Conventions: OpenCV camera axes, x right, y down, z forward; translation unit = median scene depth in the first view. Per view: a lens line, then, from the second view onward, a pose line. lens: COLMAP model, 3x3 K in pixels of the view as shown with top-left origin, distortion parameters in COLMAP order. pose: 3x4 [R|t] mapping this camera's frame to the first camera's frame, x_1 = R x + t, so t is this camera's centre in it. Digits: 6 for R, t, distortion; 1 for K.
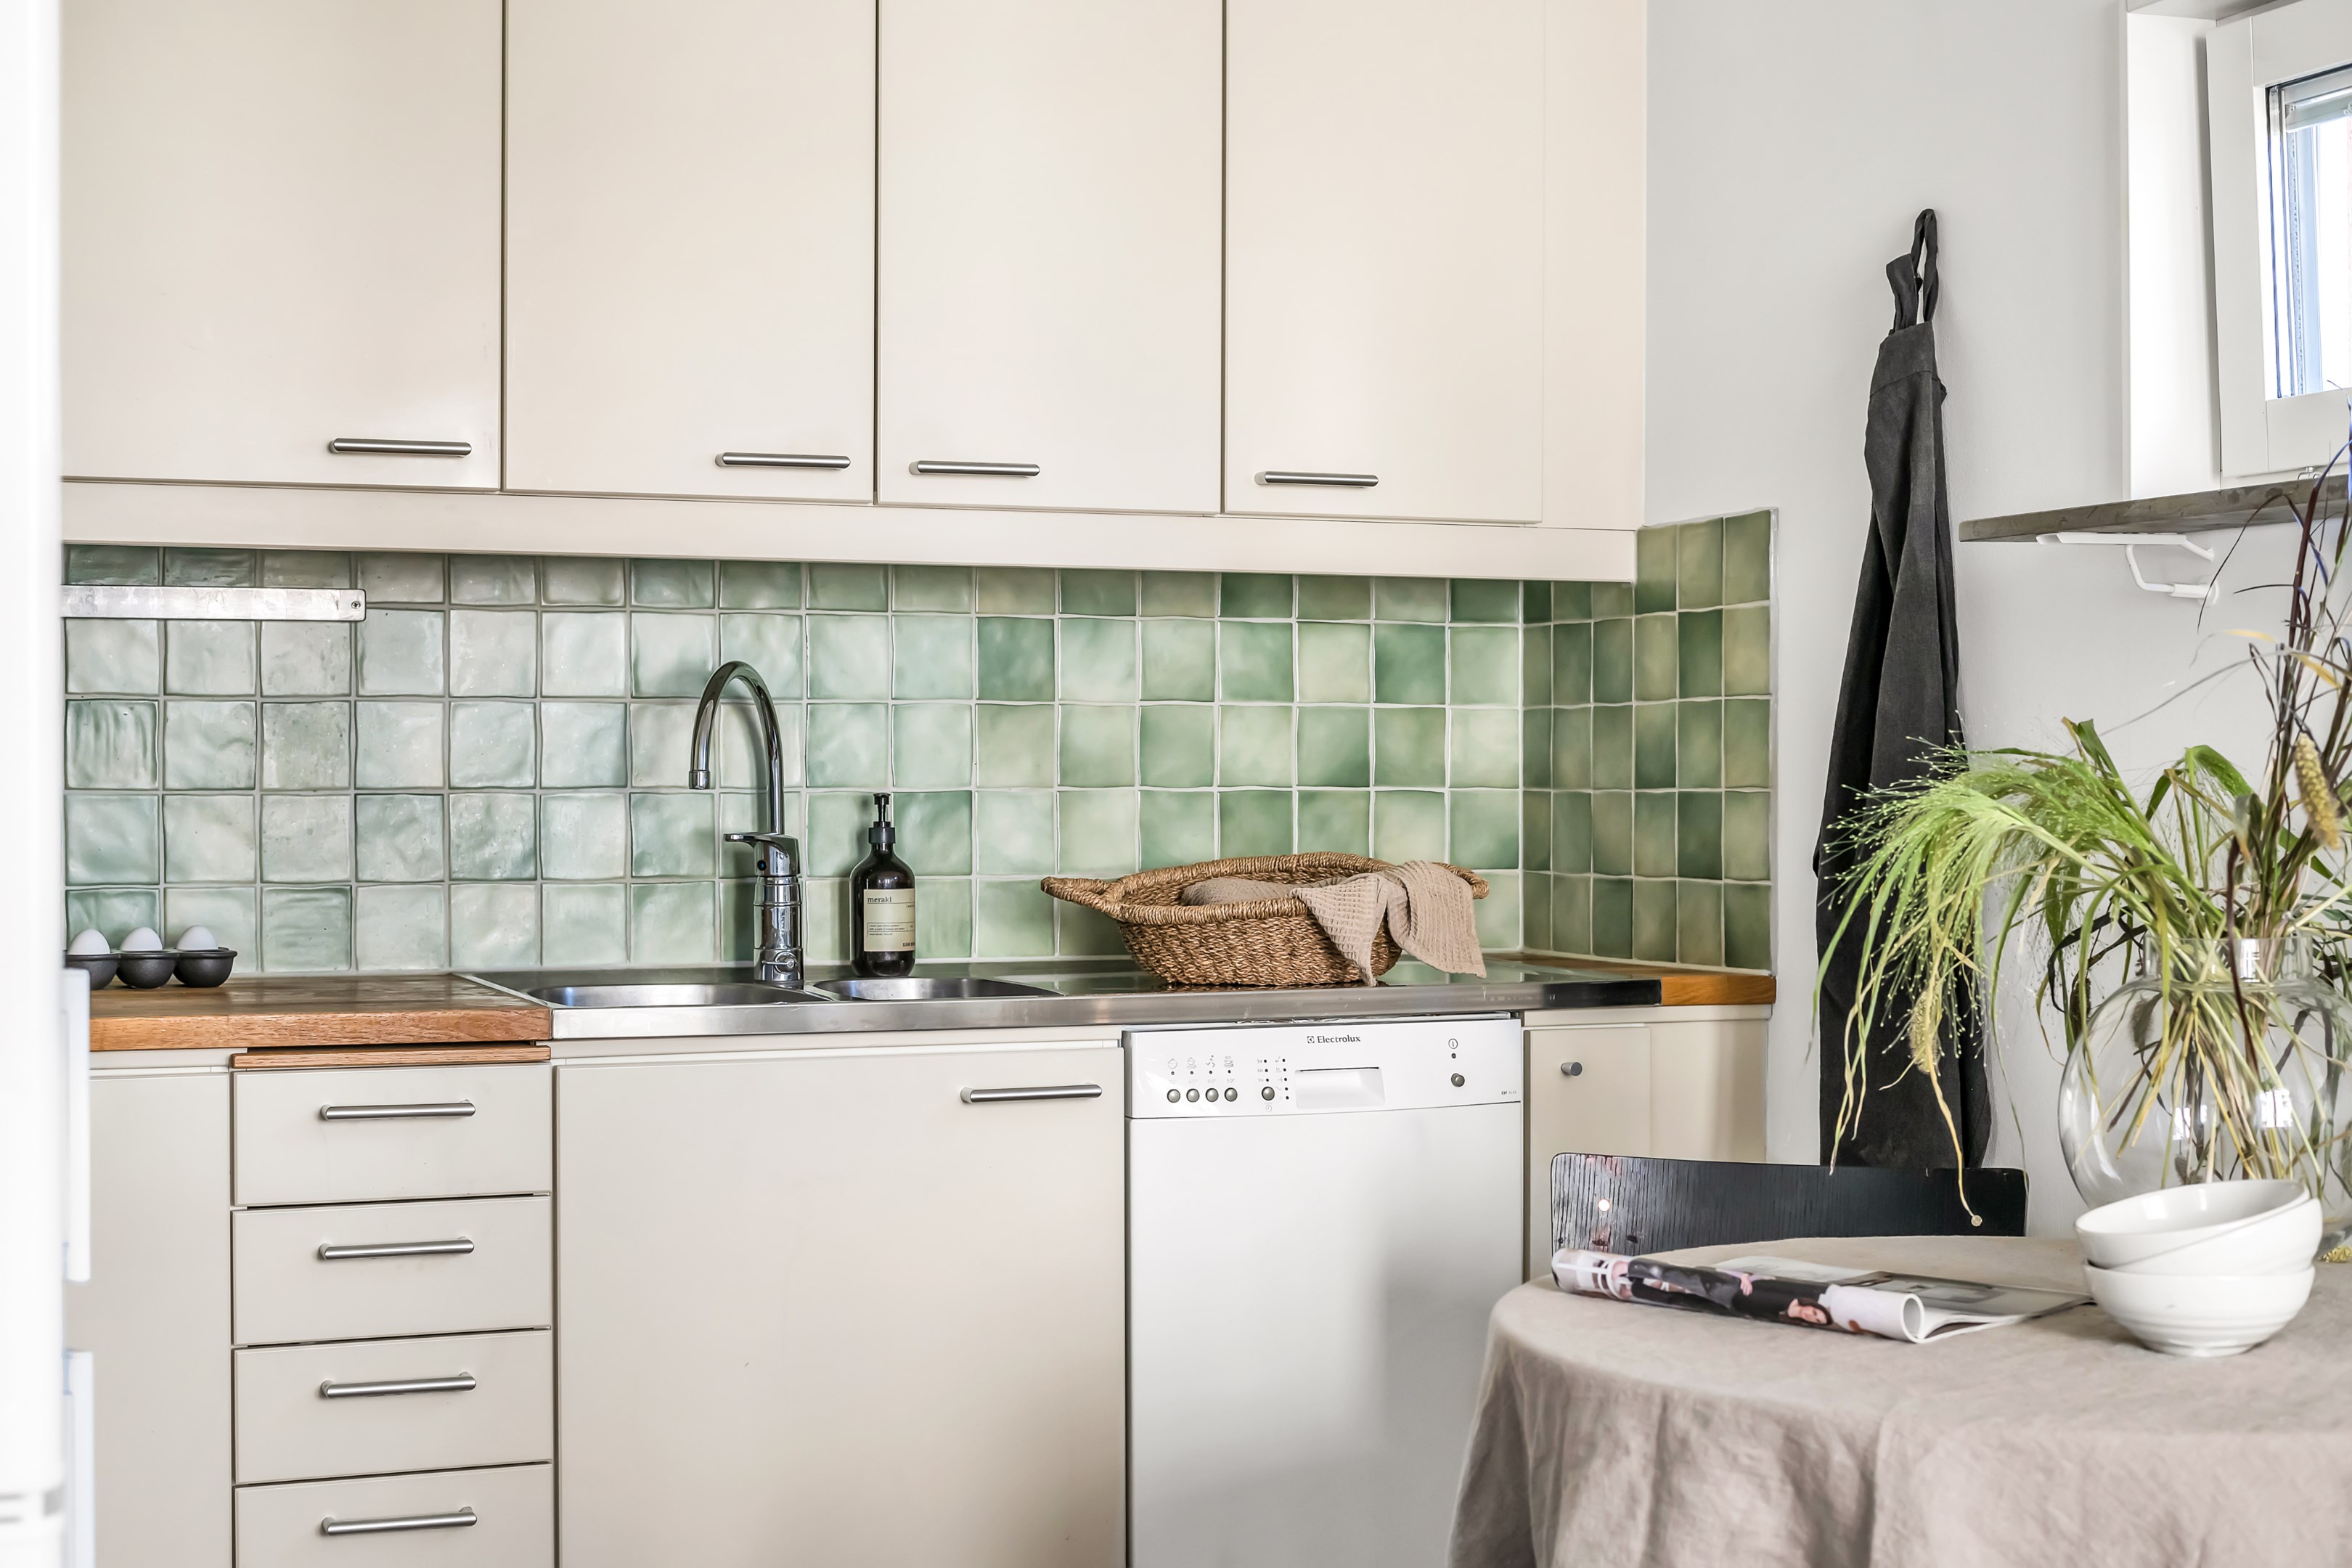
lens RADIAL K [[3459.8, 0, 1176.0], [0, 3459.8, 784.0], [0, 0, 1]] dist [-0.002603, -0.058754]
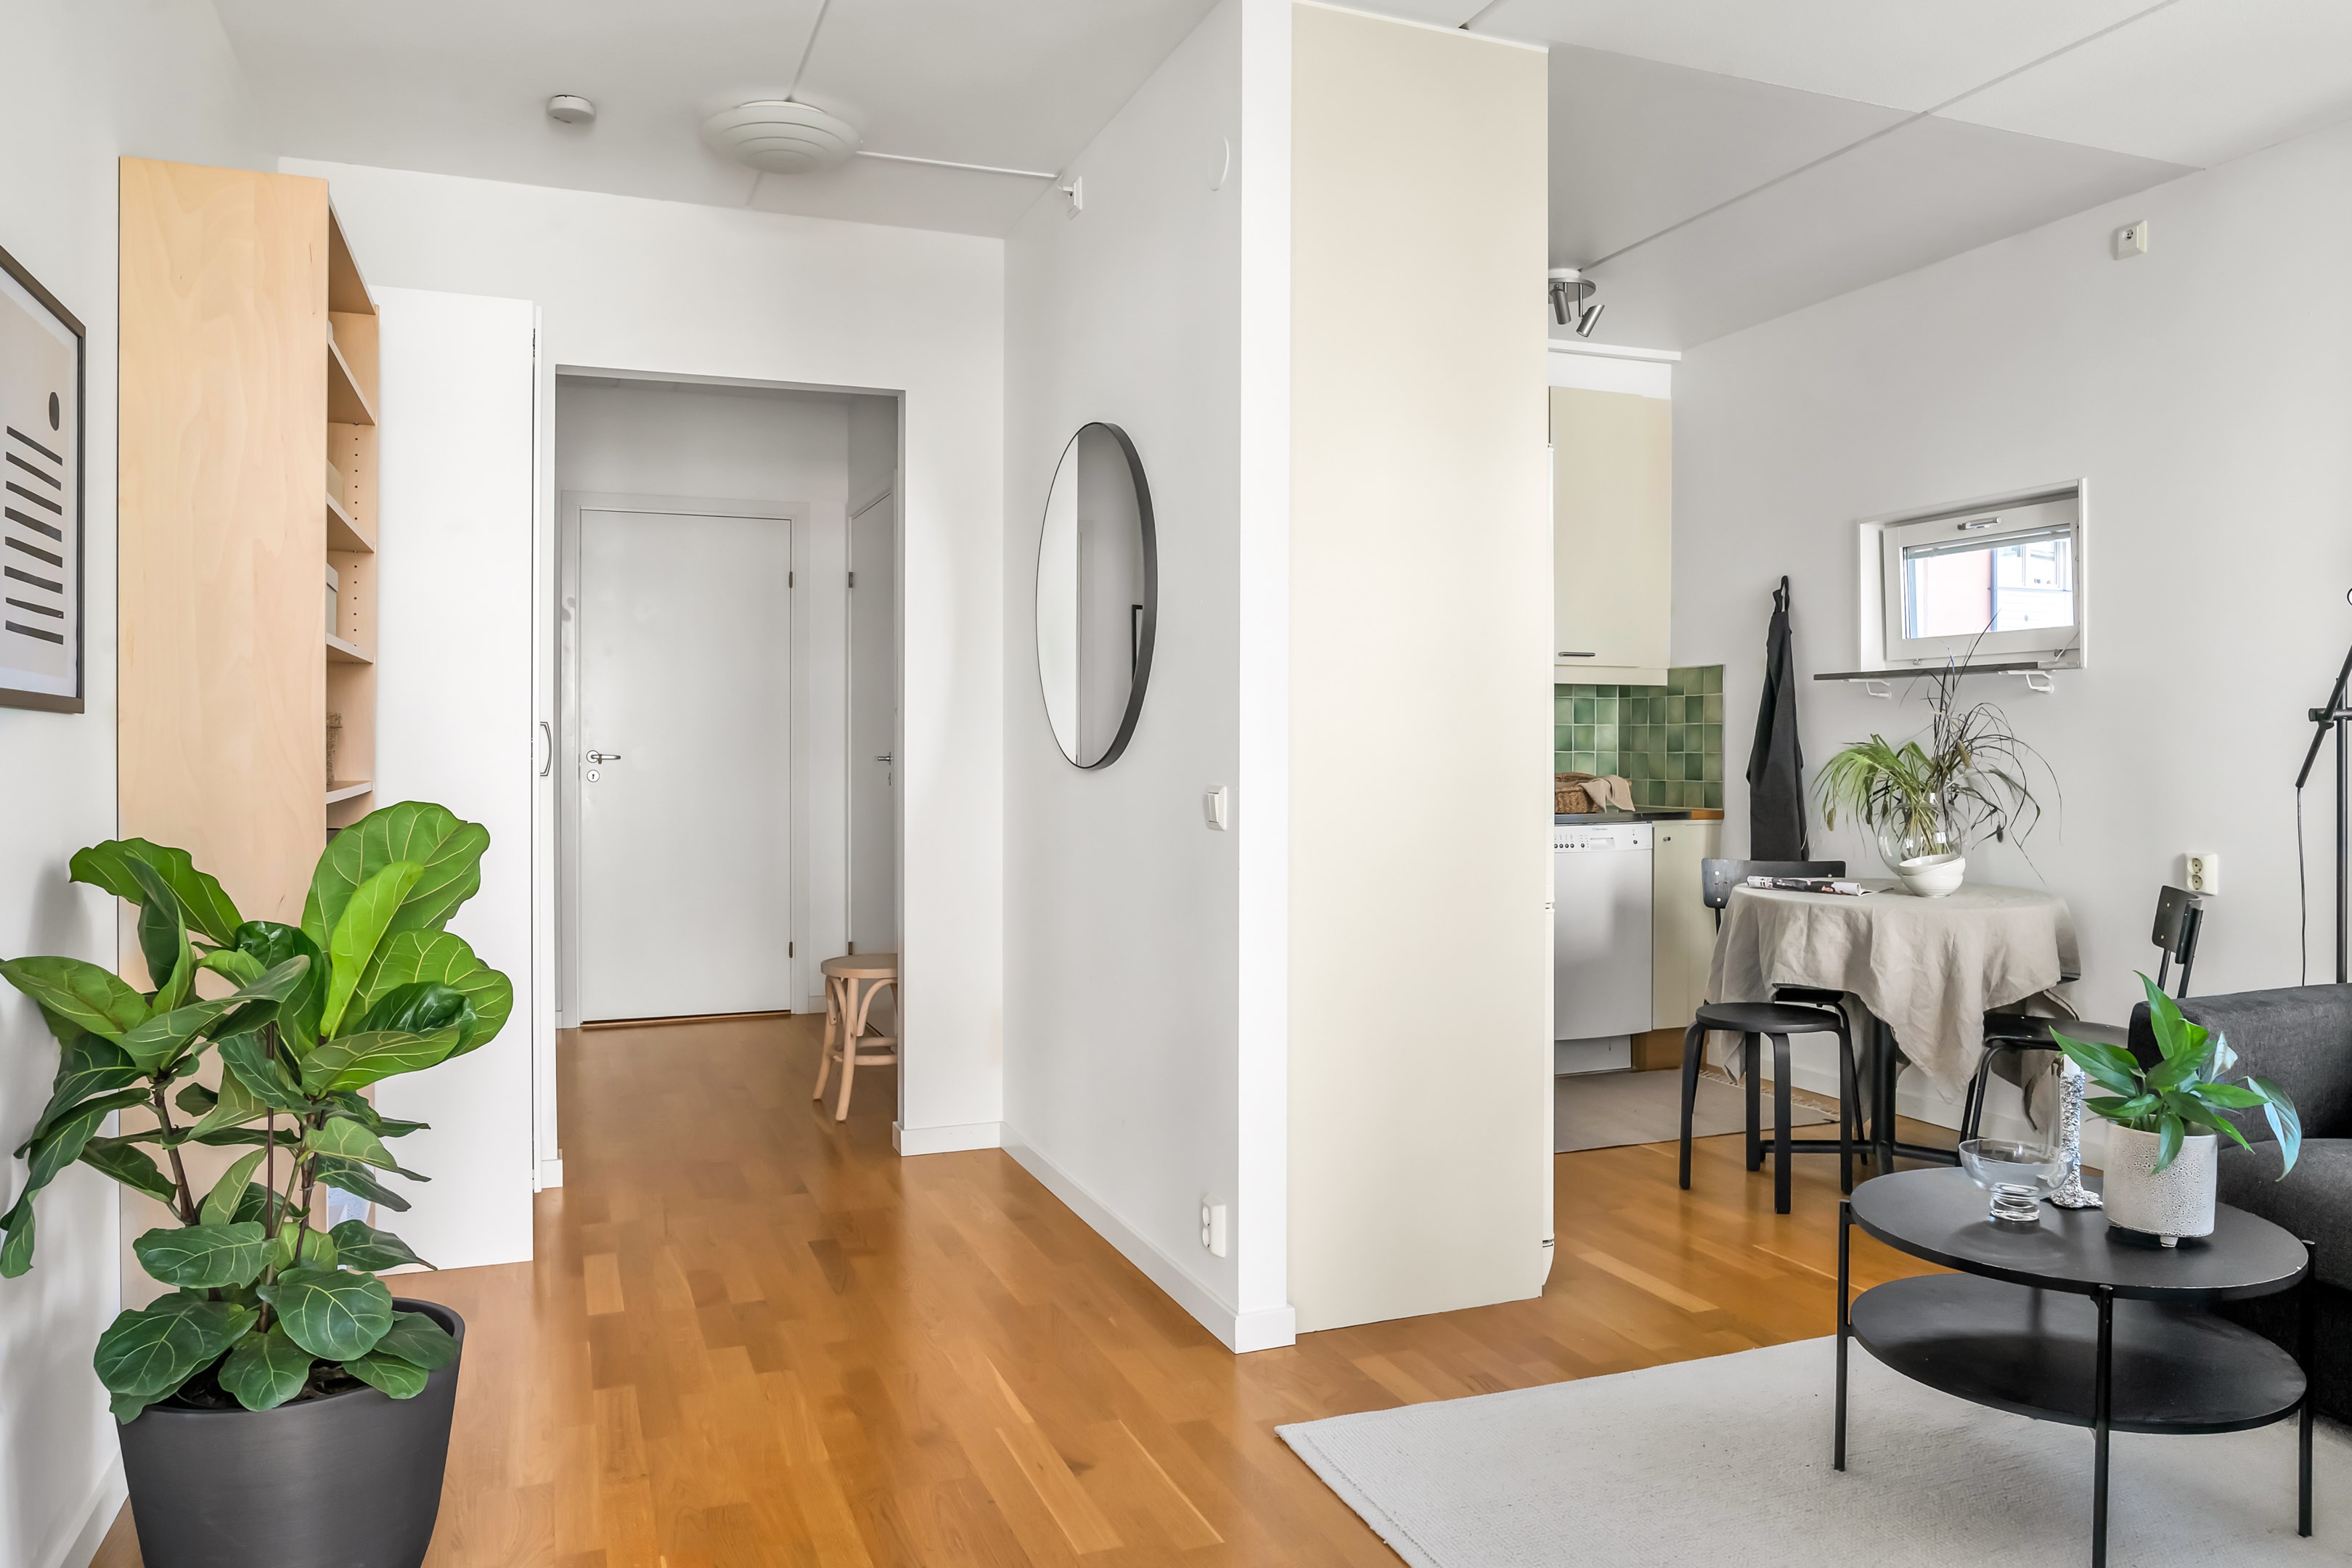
lens RADIAL K [[1622.6, 0, 1171.5], [0, 1622.6, 759.6], [0, 0, 1]] dist [-0.017082, -0.000841]
pose [[0.999993, -0.000651, 0.003608, -0.356108], [0.000619, 0.999961, 0.008846, -0.005388], [-0.003613, -0.008844, 0.999954, -0.513664]]
